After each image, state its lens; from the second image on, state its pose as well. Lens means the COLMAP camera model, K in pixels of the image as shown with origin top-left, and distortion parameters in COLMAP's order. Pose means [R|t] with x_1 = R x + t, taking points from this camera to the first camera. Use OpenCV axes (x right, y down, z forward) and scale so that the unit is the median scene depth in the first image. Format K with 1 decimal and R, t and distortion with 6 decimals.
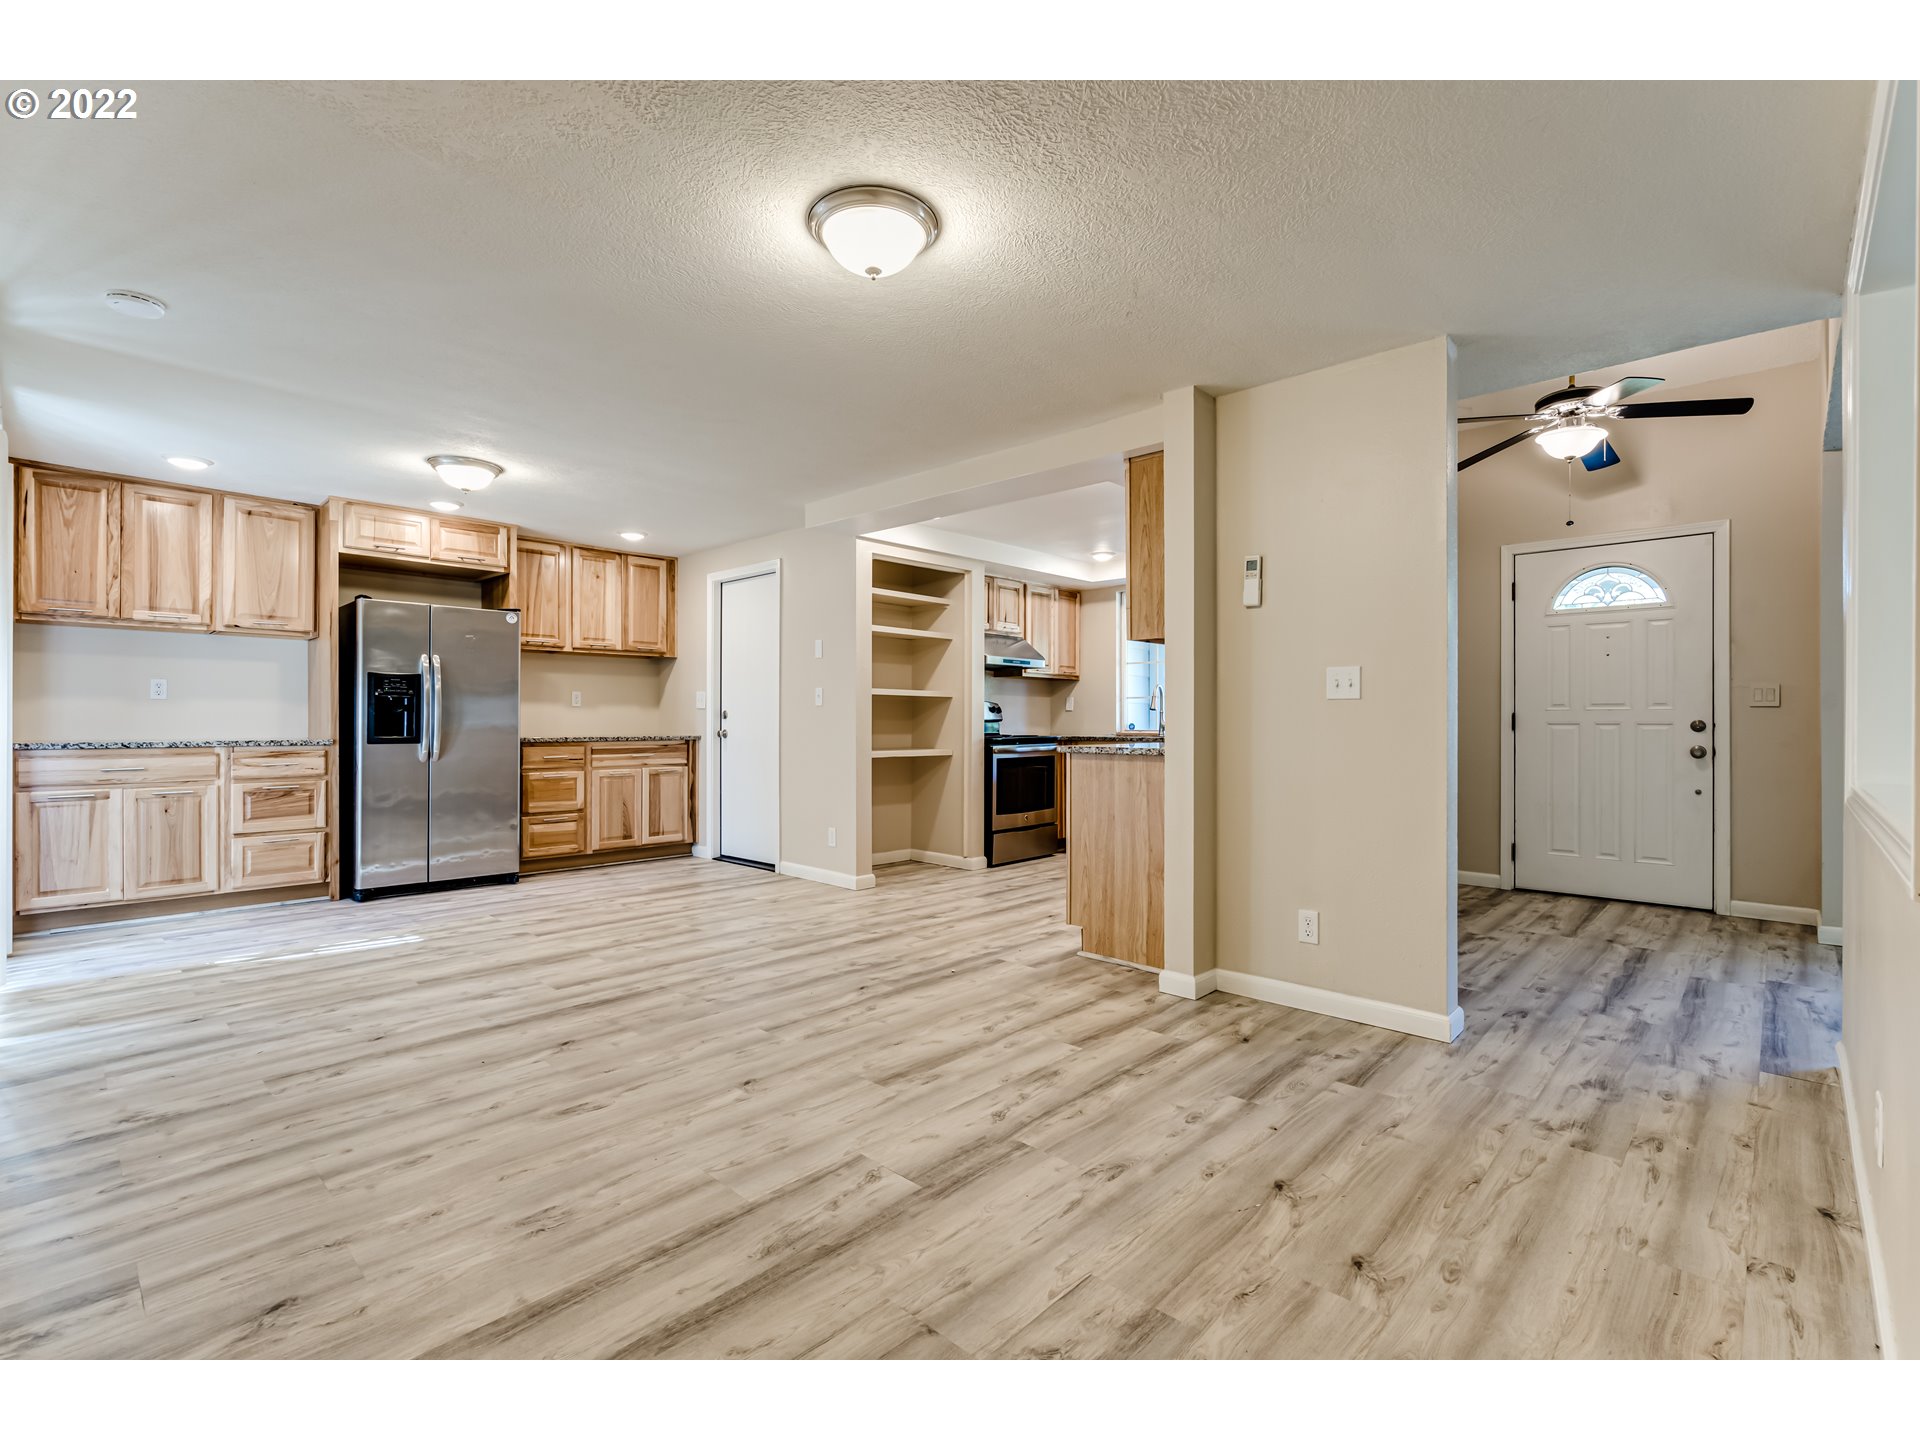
lens RADIAL K [[871.9, 0, 960.0], [0, 871.9, 720.0], [0, 0, 1]] dist [-0.000955, -0.000007]
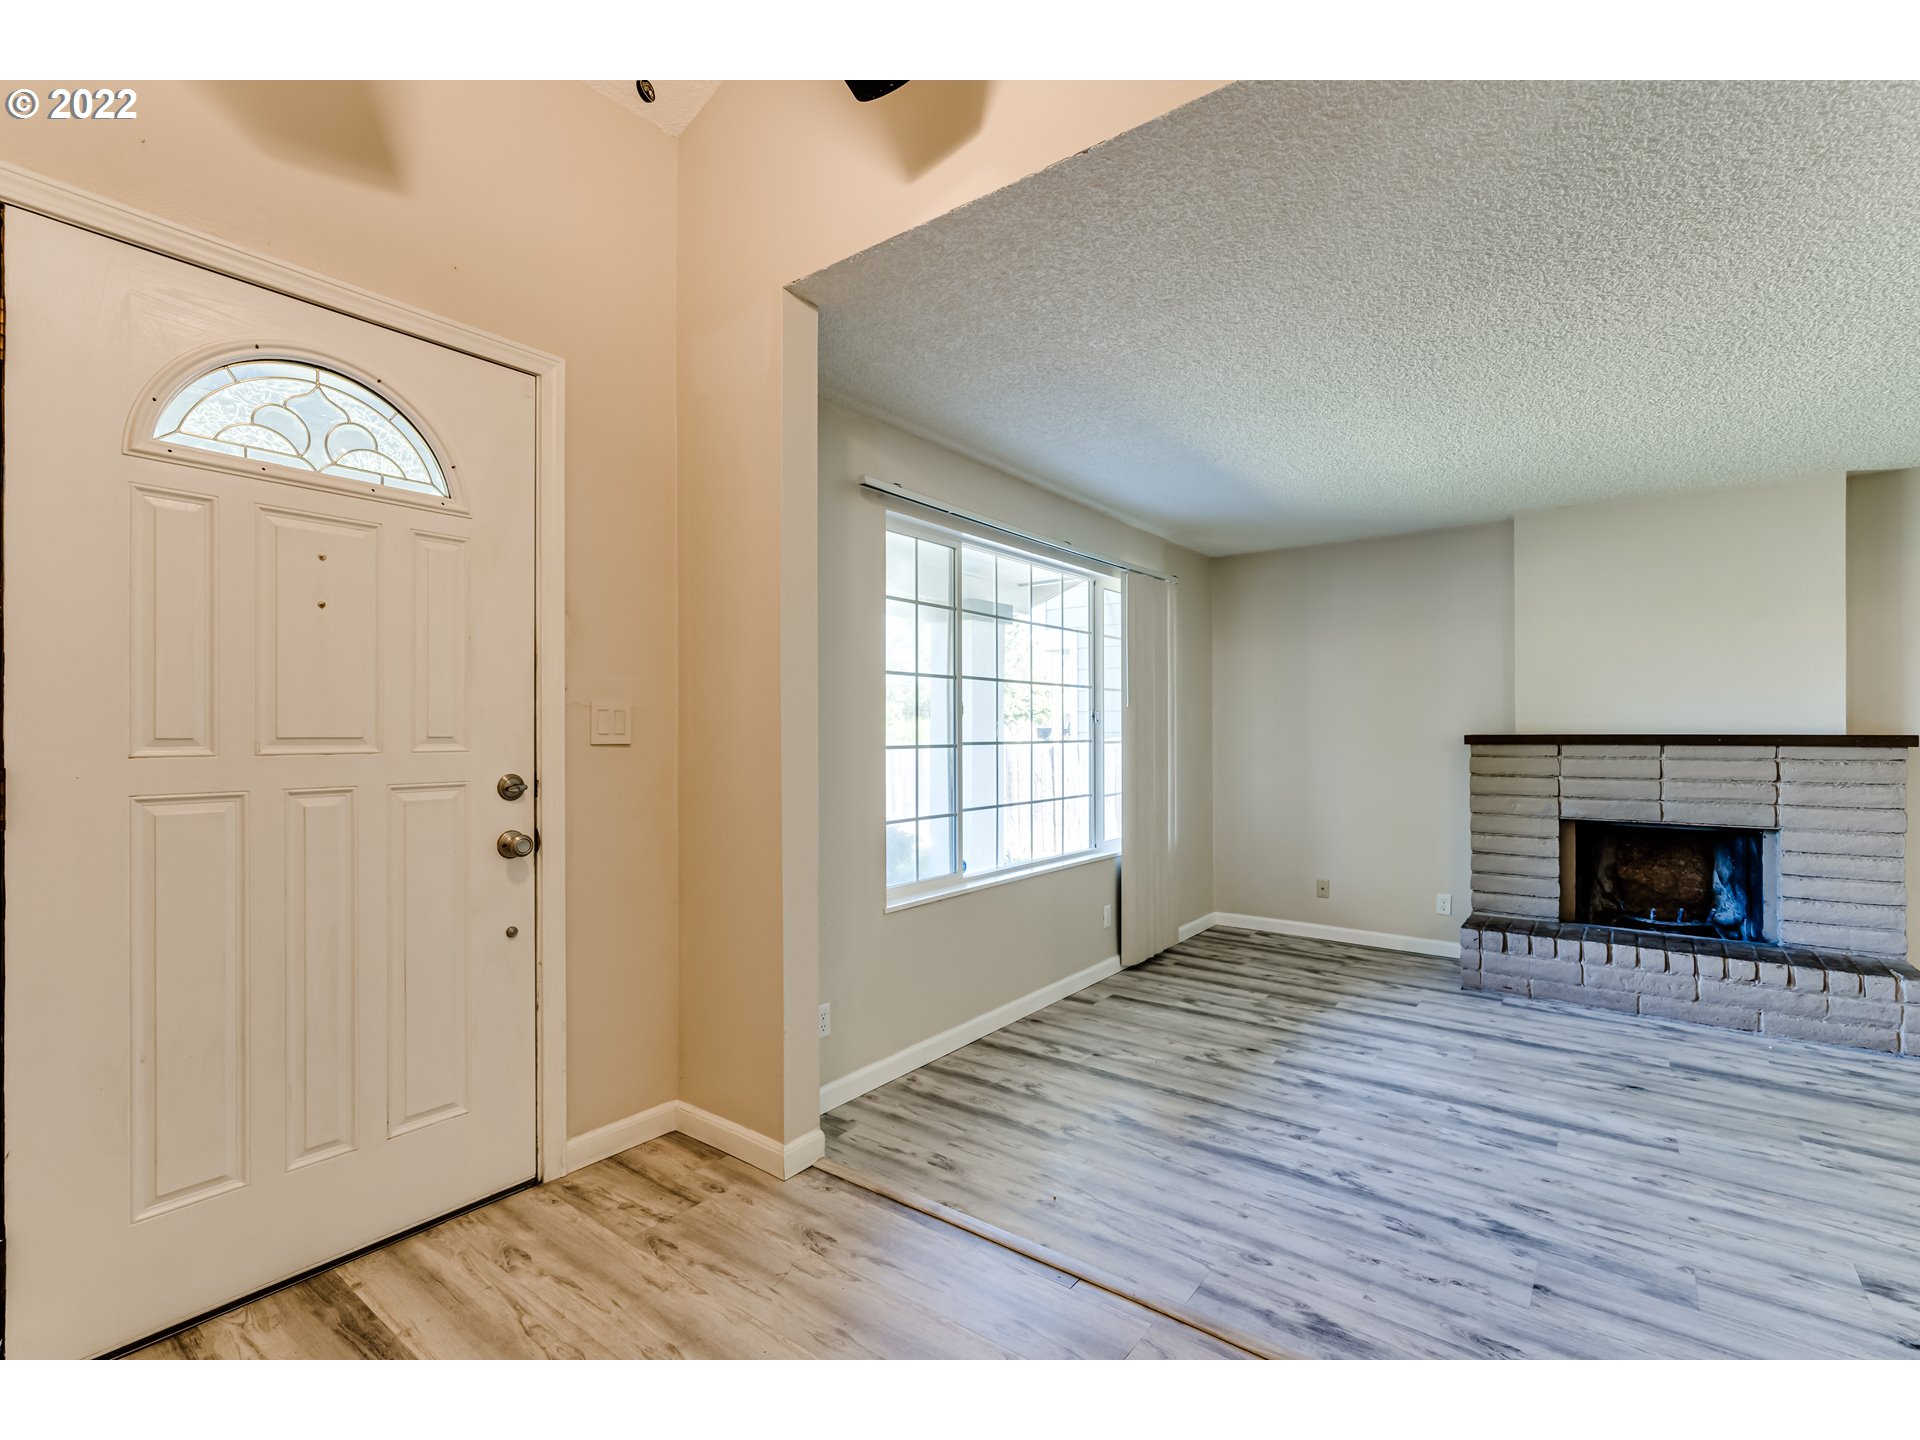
lens RADIAL K [[875.8, 0, 963.5], [0, 875.8, 730.7], [0, 0, 1]] dist [-0.001999, 0.000483]
pose [[-0.108619, 0.001922, 0.994082, 0.353296], [0.000335, 0.999998, -0.001897, -0.021008], [-0.994083, 0.000127, -0.108620, 0.787459]]
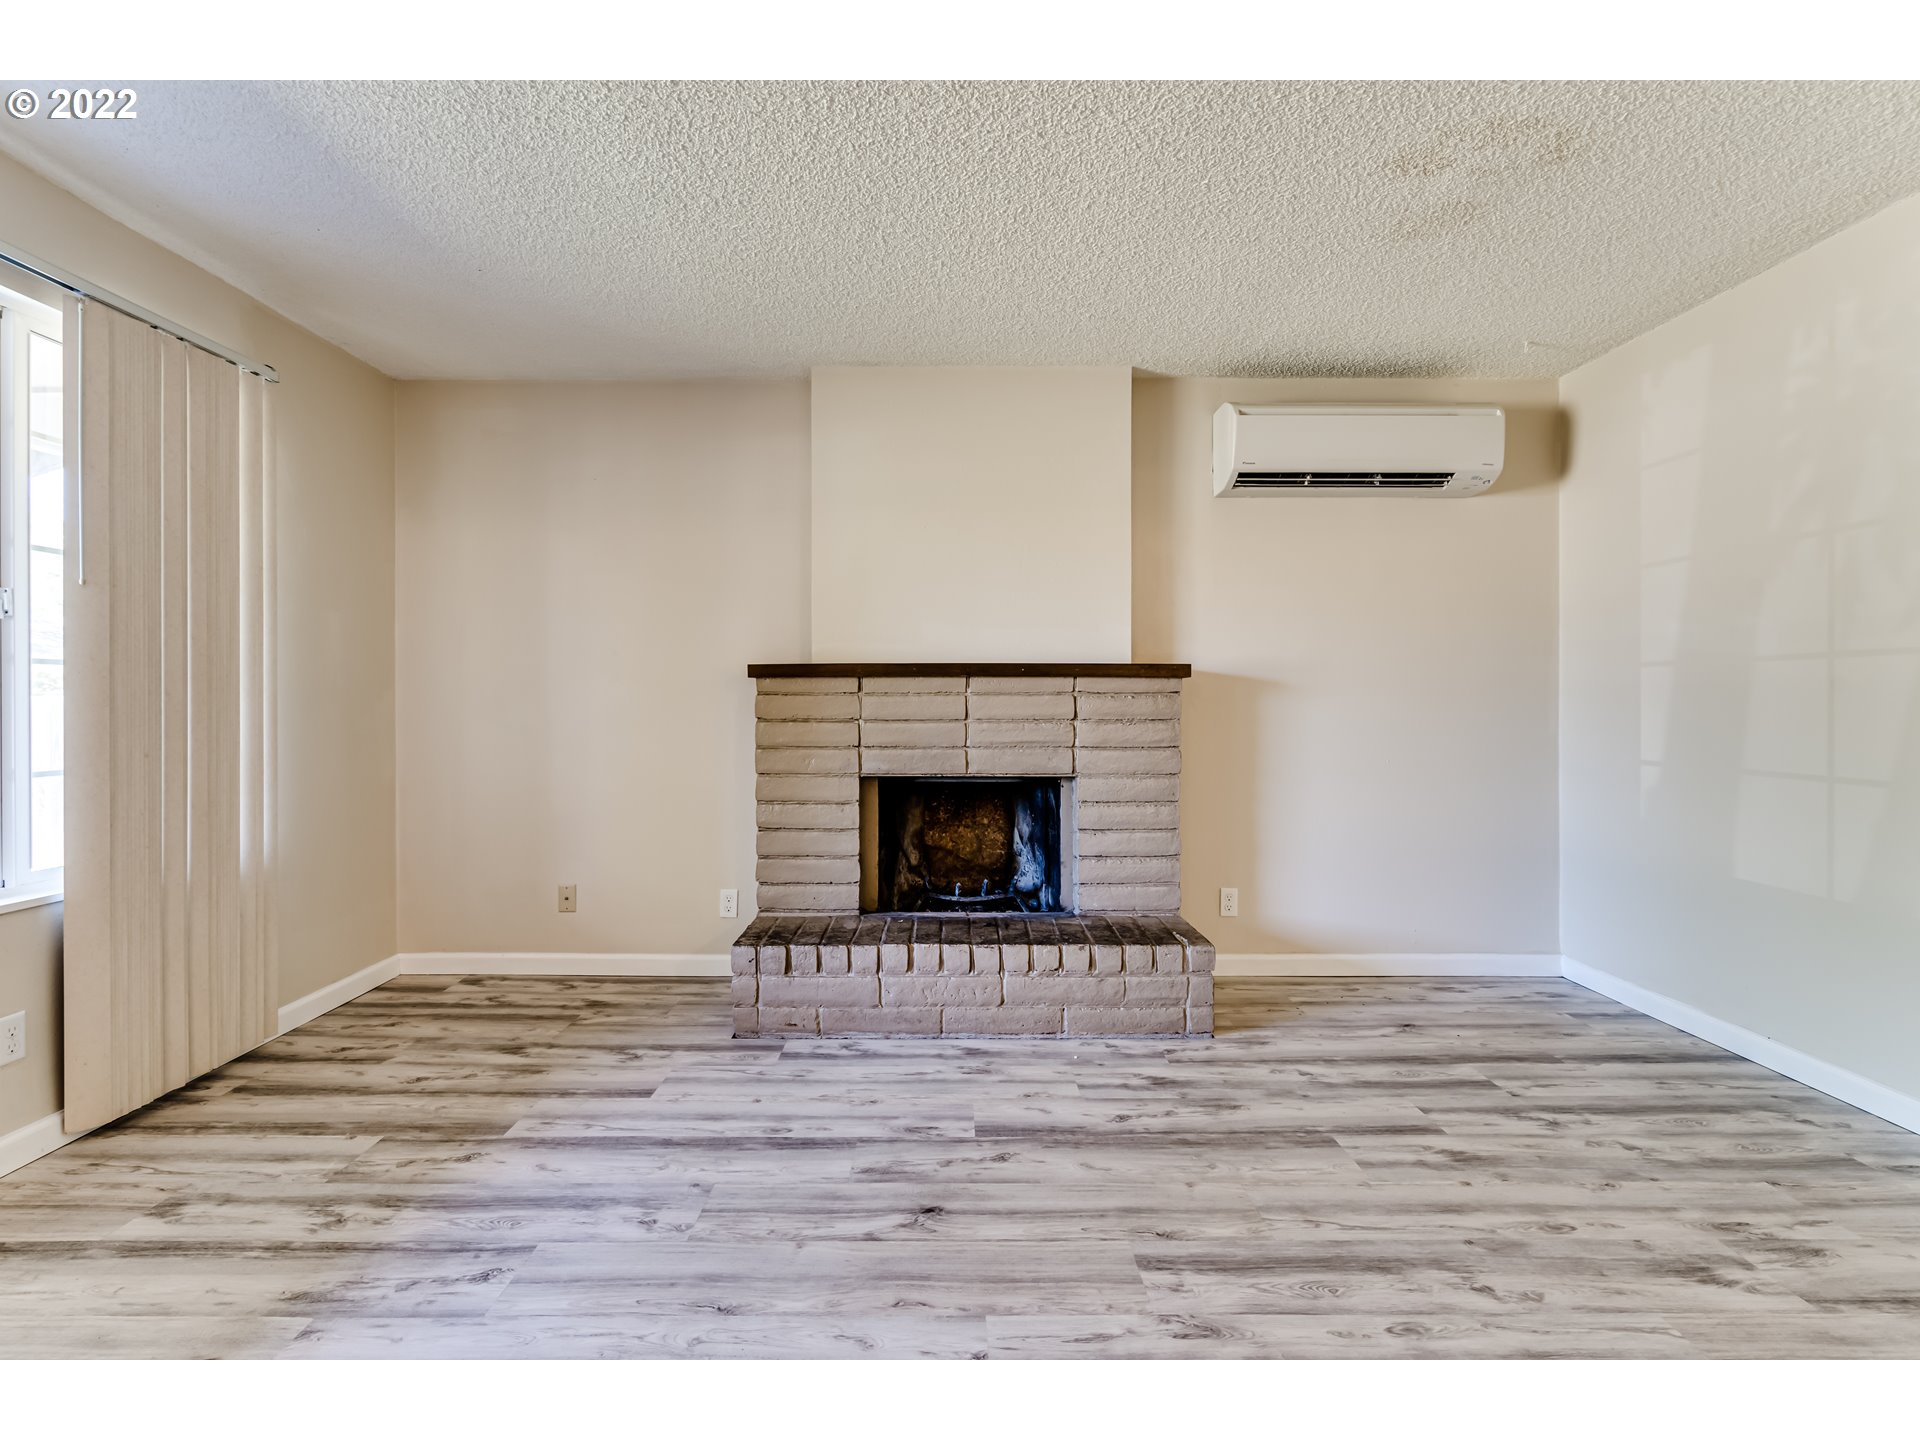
lens RADIAL K [[880.5, 0, 948.4], [0, 880.5, 703.0], [0, 0, 1]] dist [-0.002839, 0.000660]
pose [[-0.689857, -0.000061, 0.723946, 0.648119], [-0.001106, 0.999999, -0.000970, 0.012602], [-0.723945, -0.001470, -0.689856, 0.494460]]
